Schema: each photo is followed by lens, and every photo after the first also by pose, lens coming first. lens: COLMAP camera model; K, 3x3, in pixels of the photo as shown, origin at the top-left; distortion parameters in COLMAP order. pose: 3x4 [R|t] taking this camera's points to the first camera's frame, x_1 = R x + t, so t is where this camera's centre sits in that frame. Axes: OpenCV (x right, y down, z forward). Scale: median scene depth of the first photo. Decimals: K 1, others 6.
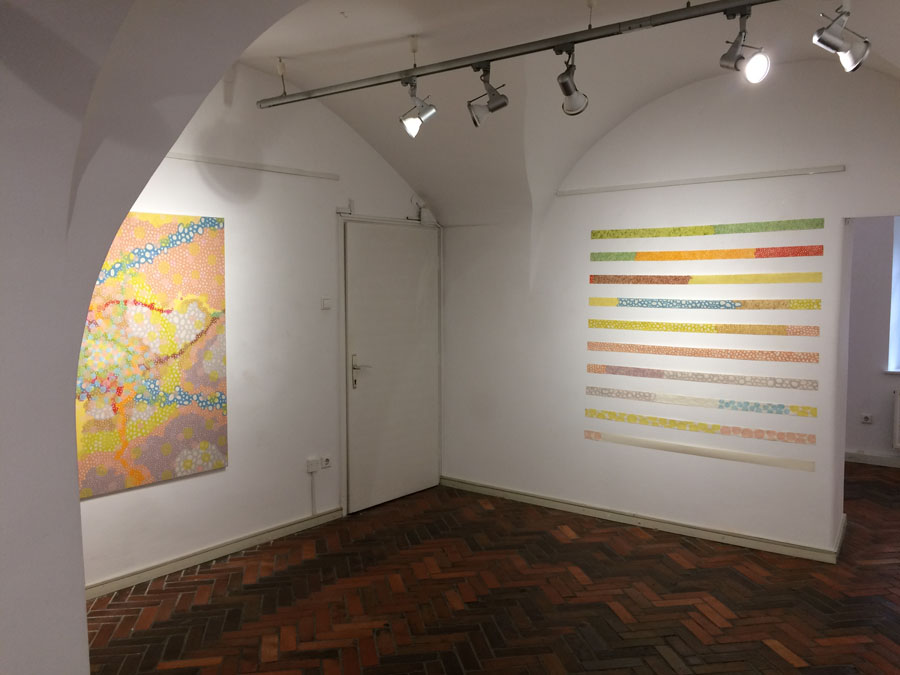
lens RADIAL K [[777.9, 0, 450.0], [0, 777.9, 337.5], [0, 0, 1]] dist [0.078638, -0.106101]
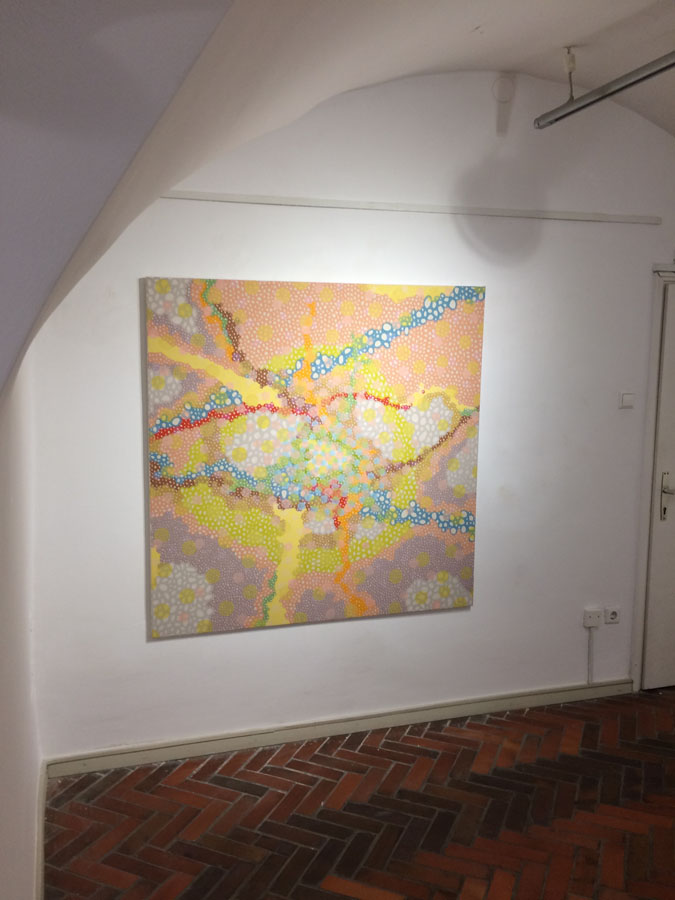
lens RADIAL K [[777.9, 0, 337.5], [0, 777.9, 450.0], [0, 0, 1]] dist [0.078638, -0.106101]
pose [[0.835701, 0.074891, -0.544055, 0.018763], [-0.046653, 0.996758, 0.065545, -0.038523], [0.547200, -0.029394, 0.836486, 0.290544]]
